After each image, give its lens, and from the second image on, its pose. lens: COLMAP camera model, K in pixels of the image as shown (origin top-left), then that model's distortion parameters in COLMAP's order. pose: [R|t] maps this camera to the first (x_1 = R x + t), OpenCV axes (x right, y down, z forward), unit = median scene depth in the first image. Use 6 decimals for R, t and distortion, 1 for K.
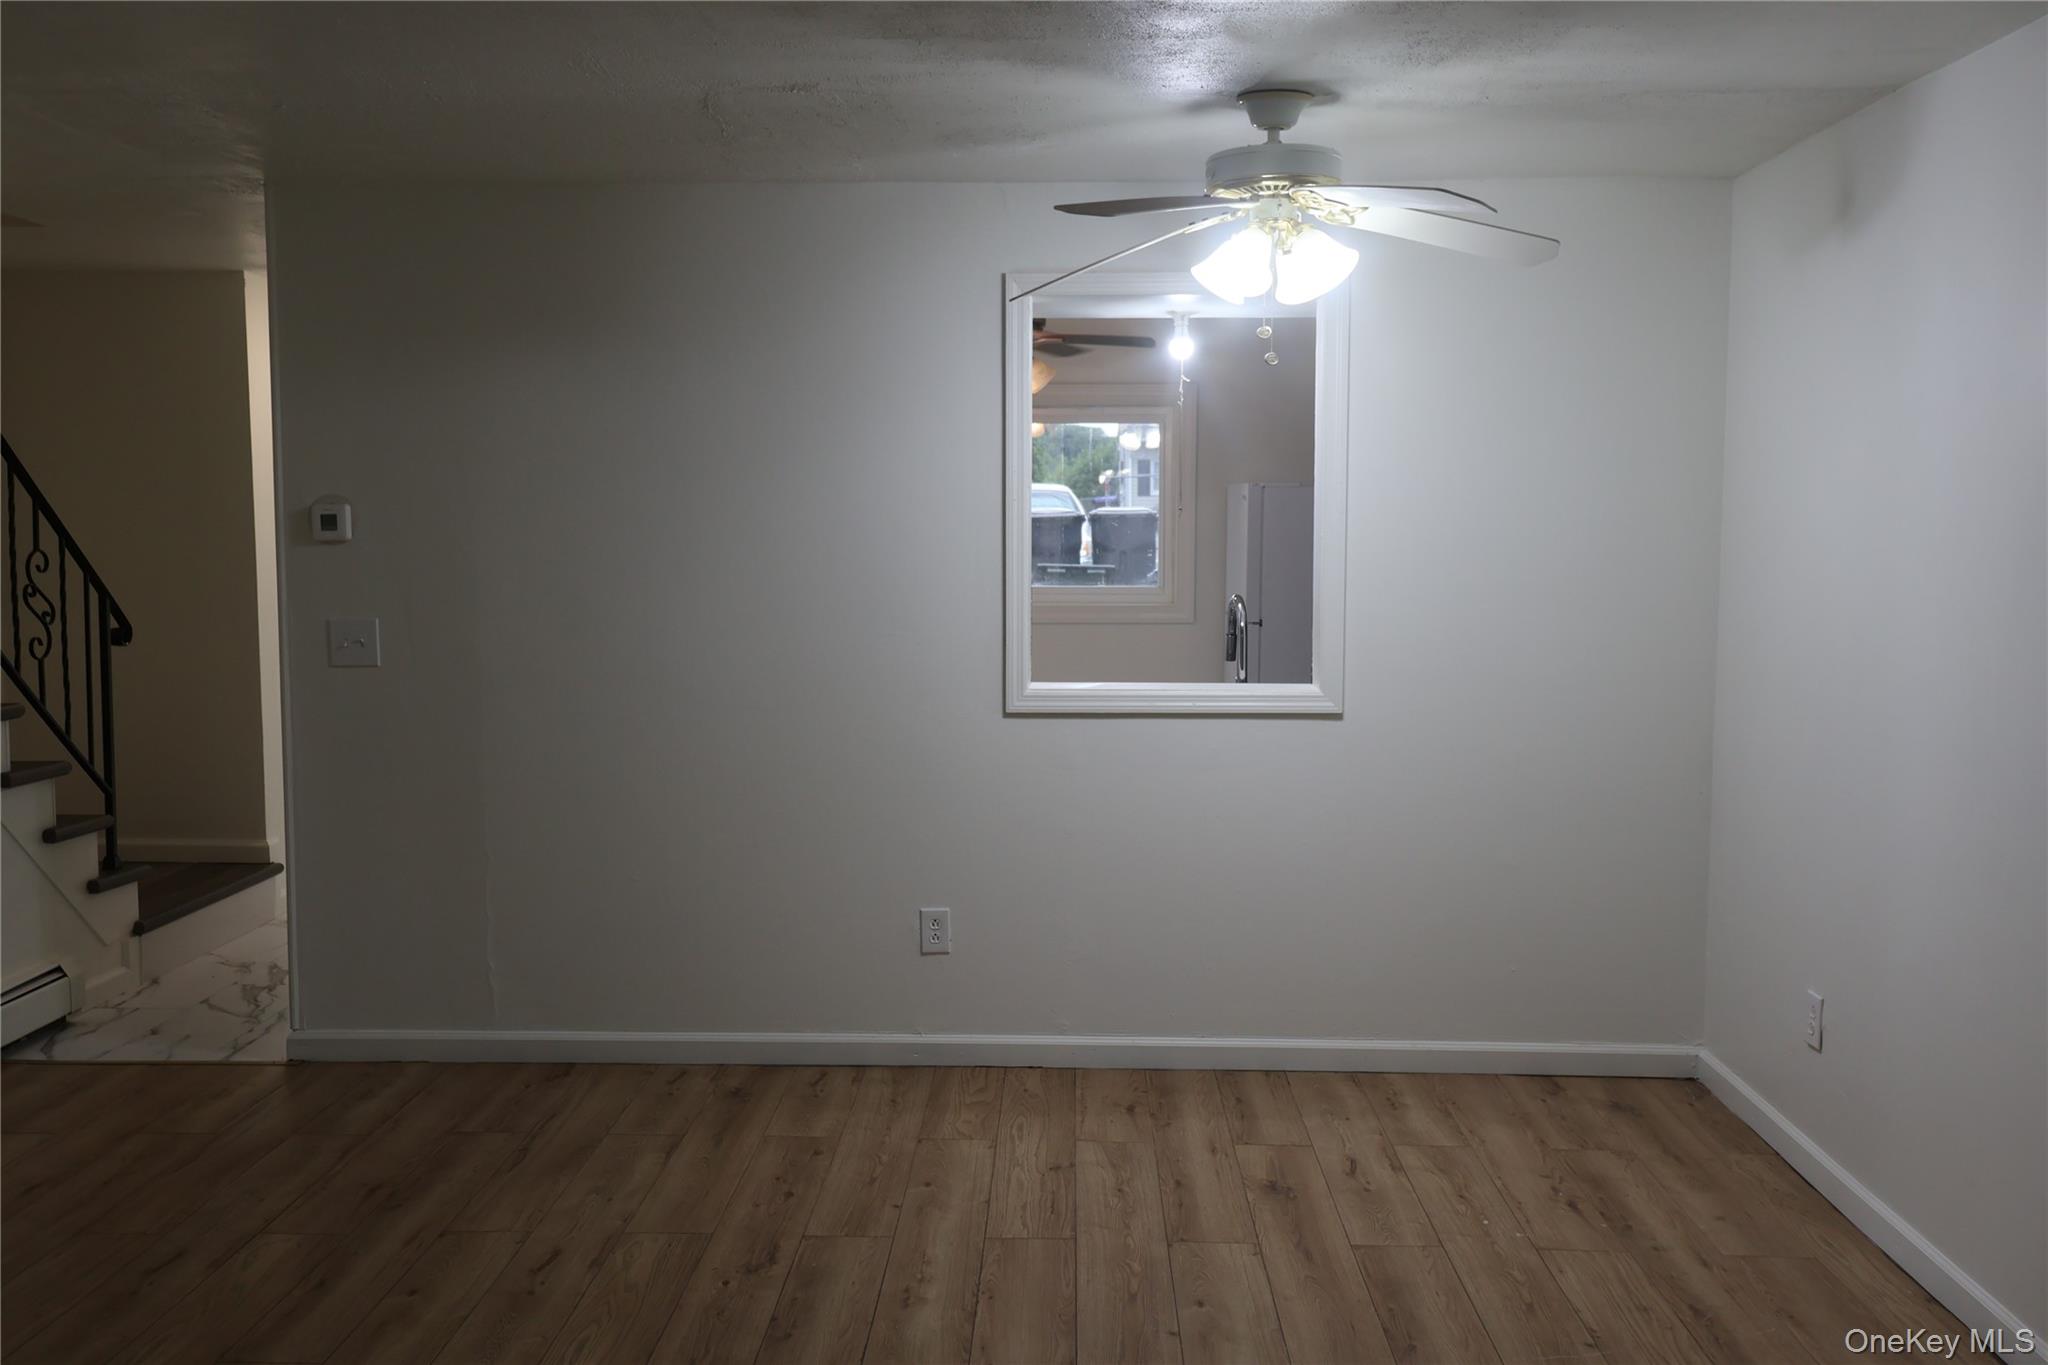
lens RADIAL K [[1871.7, 0, 1024.0], [0, 1871.7, 682.5], [0, 0, 1]] dist [0.022743, -0.009669]
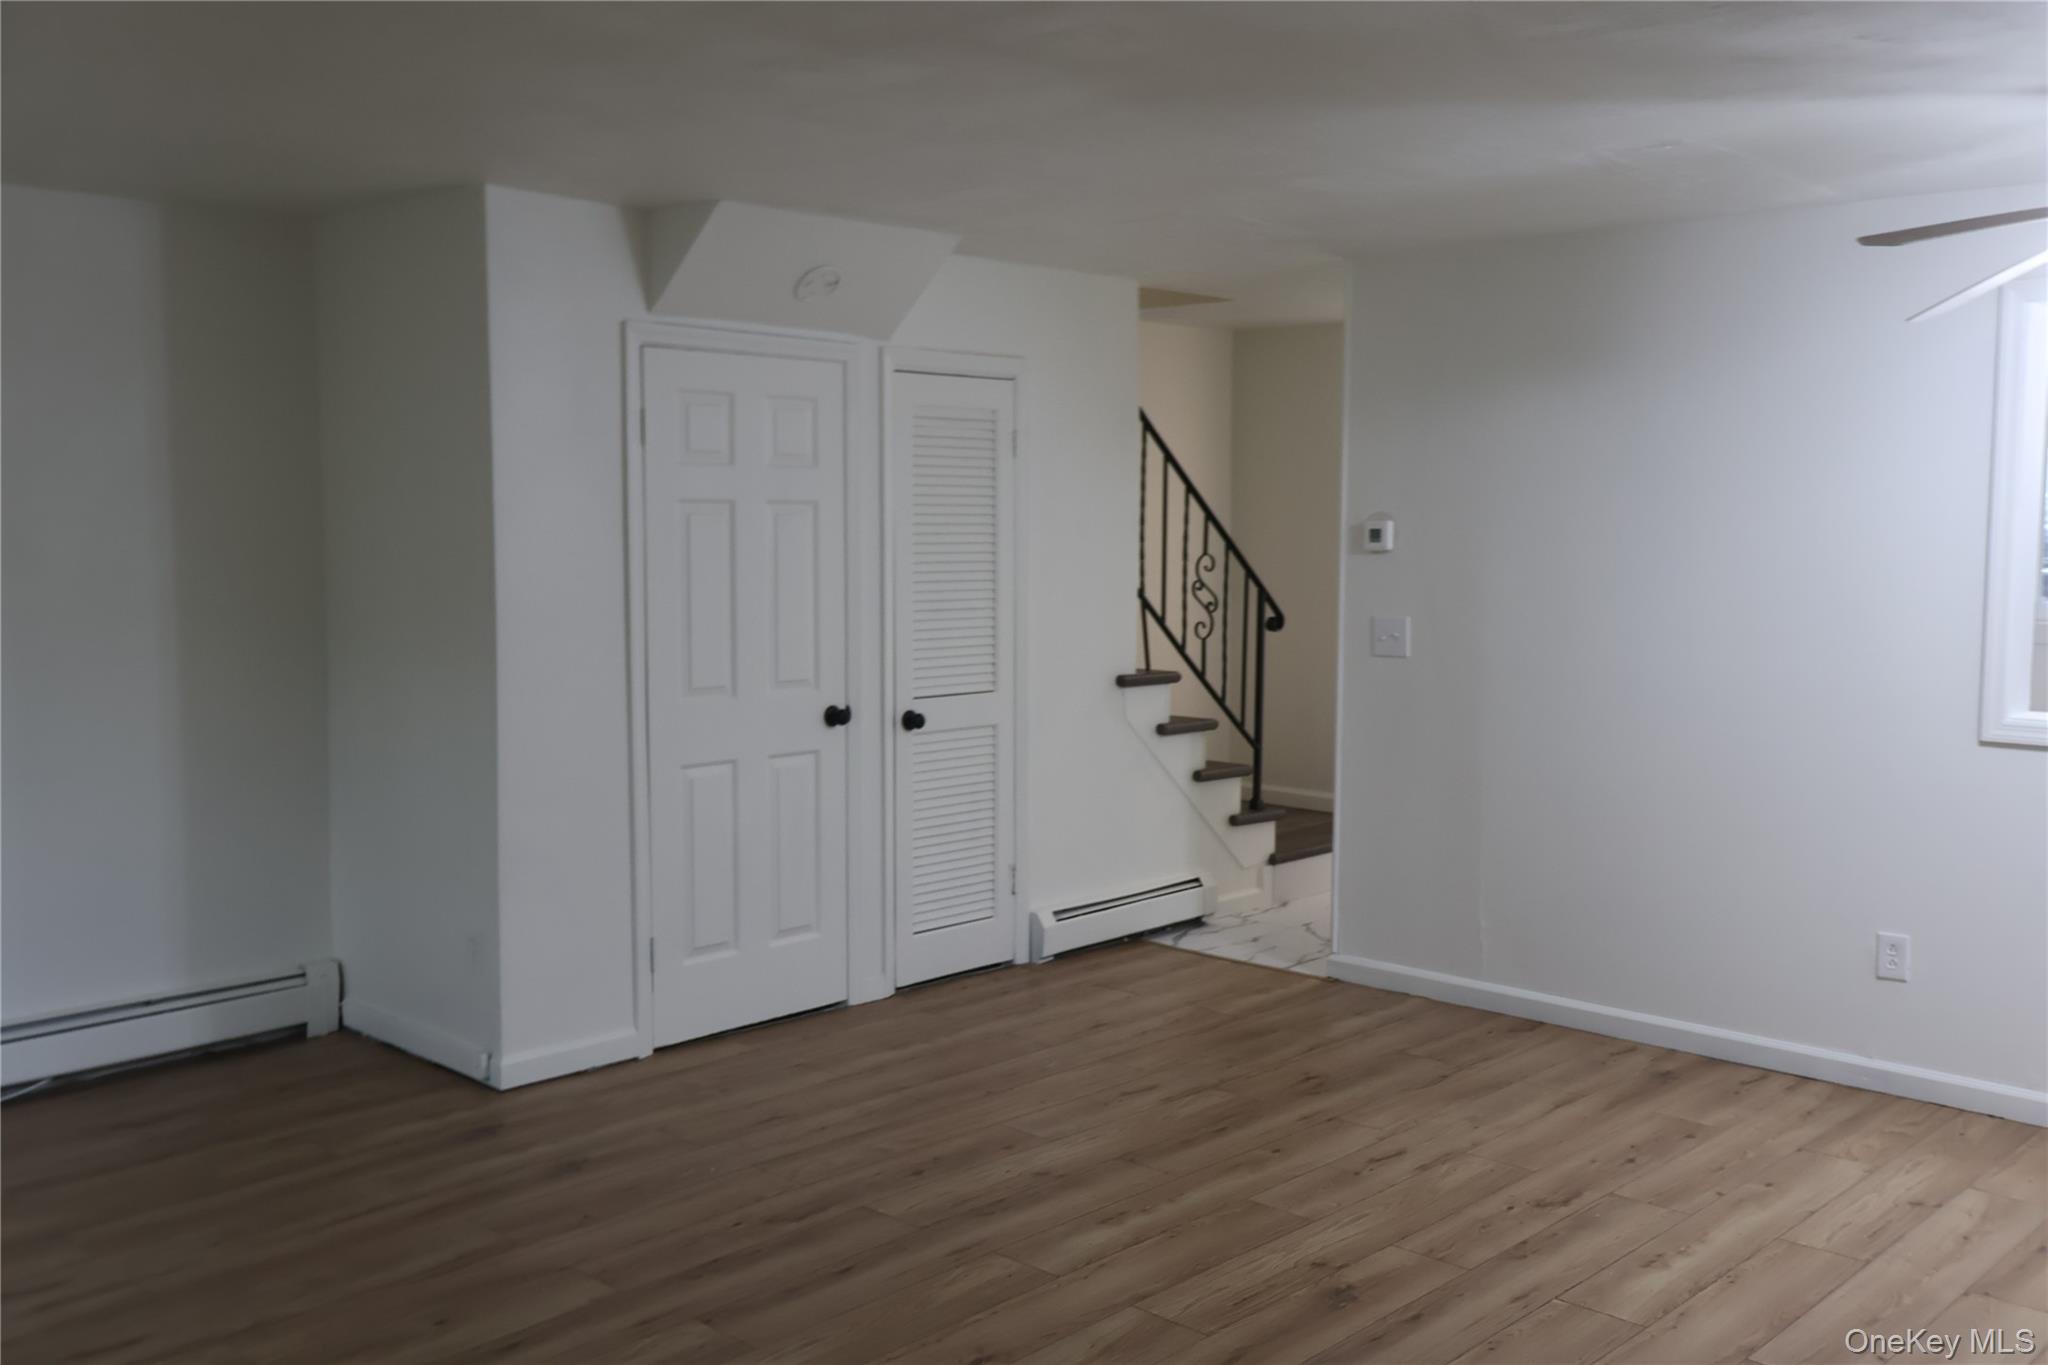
lens RADIAL K [[1871.7, 0, 1024.0], [0, 1871.7, 682.5], [0, 0, 1]] dist [0.022743, -0.009669]
pose [[0.747300, 0.062435, -0.661547, 0.251146], [-0.061791, 0.997792, 0.024368, -0.006502], [0.661607, 0.022668, 0.749508, -0.043102]]
